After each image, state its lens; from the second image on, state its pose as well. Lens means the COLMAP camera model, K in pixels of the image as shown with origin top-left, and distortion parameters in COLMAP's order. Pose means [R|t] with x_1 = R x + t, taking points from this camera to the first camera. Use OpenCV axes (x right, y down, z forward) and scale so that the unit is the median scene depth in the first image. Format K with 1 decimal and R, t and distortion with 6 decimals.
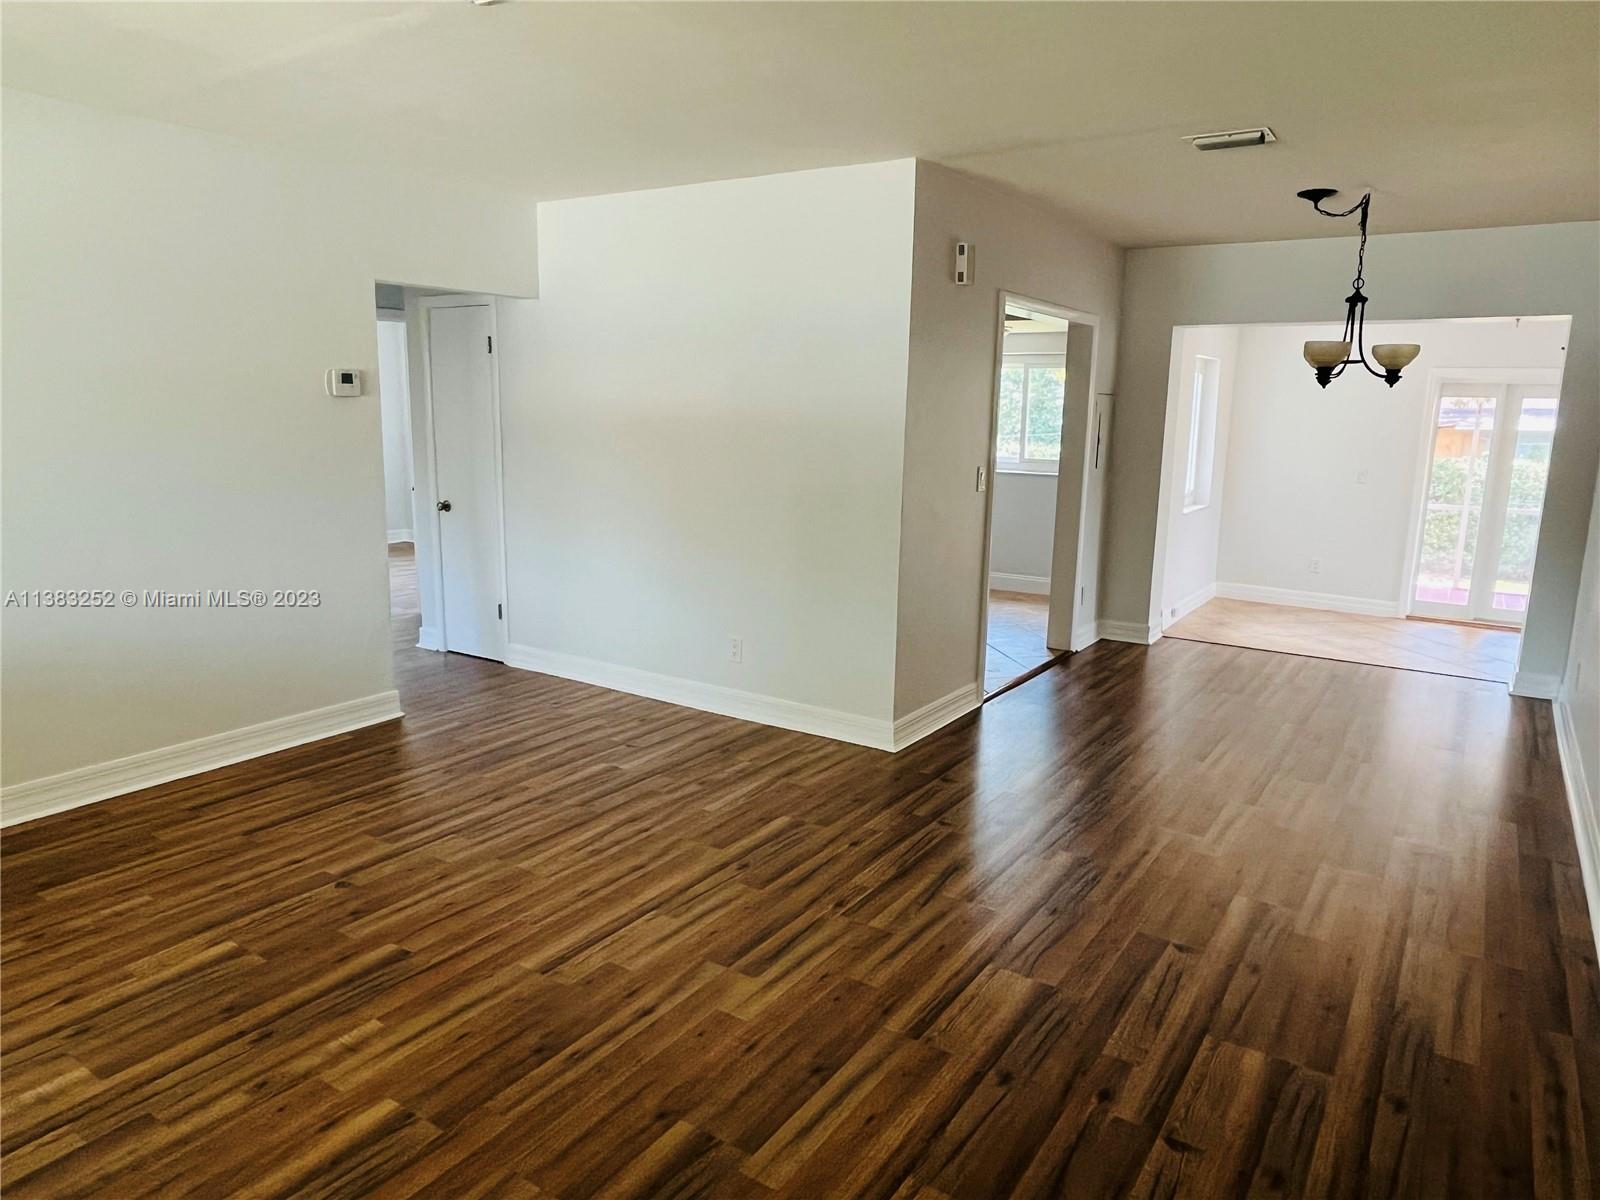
lens RADIAL K [[1032.5, 0, 795.5], [0, 1032.5, 599.7], [0, 0, 1]] dist [-0.000001, -0.003086]
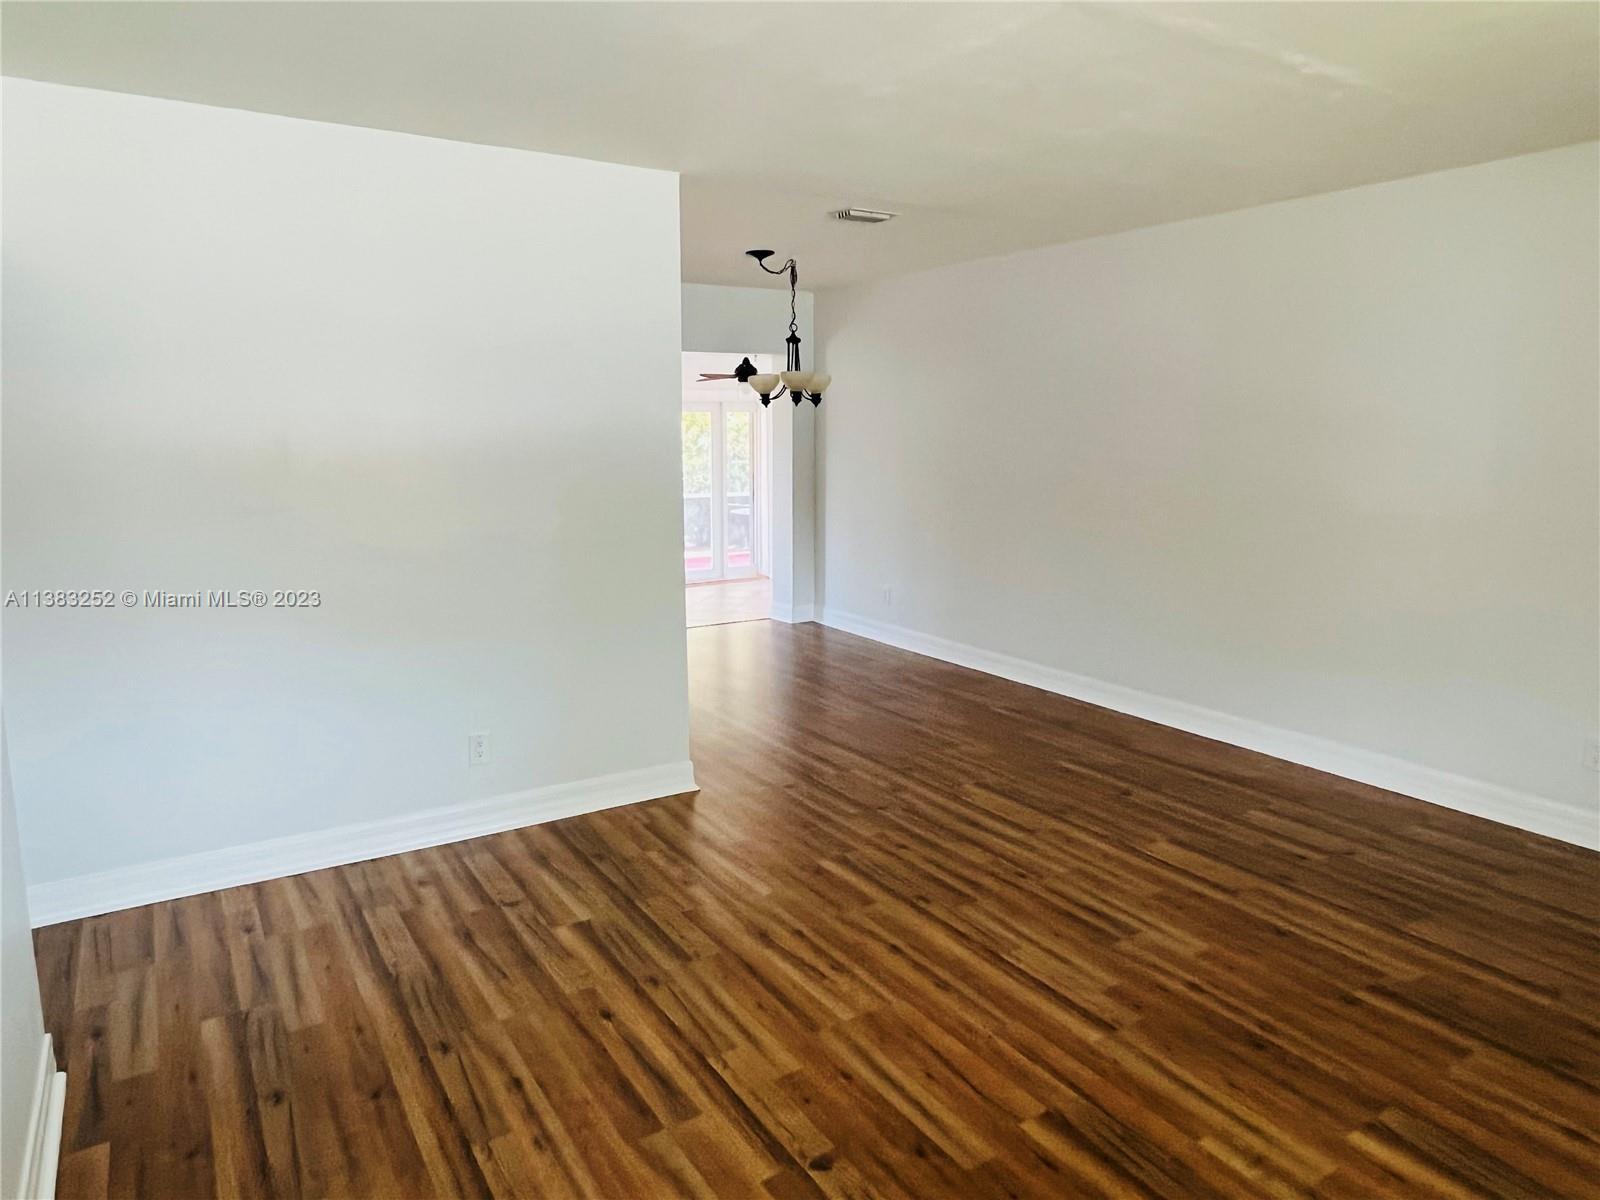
lens RADIAL K [[1032.5, 0, 795.5], [0, 1032.5, 599.7], [0, 0, 1]] dist [-0.000001, -0.003086]
pose [[0.410911, -0.171966, 0.895310, -0.936089], [0.179363, 0.978105, 0.105549, -0.147591], [-0.893858, 0.117214, 0.432758, 0.651612]]
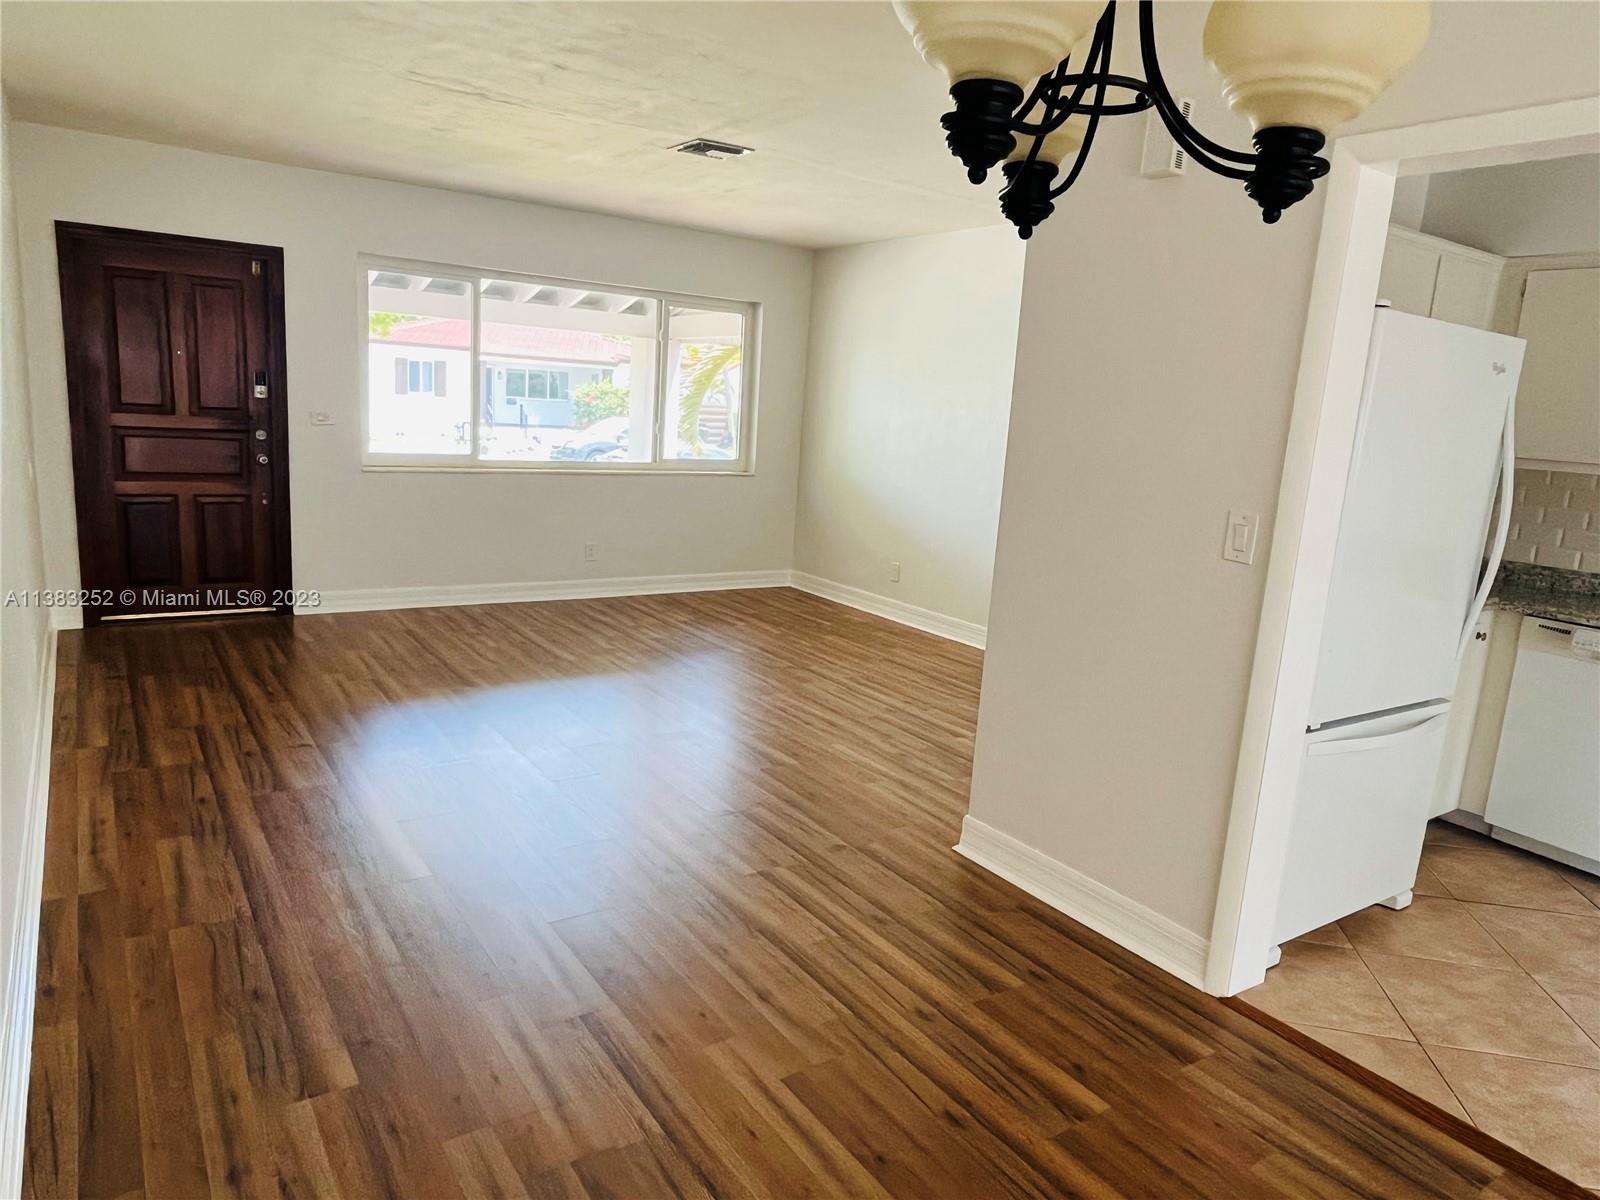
lens RADIAL K [[1032.5, 0, 795.5], [0, 1032.5, 599.7], [0, 0, 1]] dist [-0.000001, -0.003086]
pose [[-0.373447, 0.136958, -0.917485, 1.074335], [-0.239623, 0.941232, 0.238038, -0.231740], [0.896168, 0.308746, -0.318682, 1.452157]]
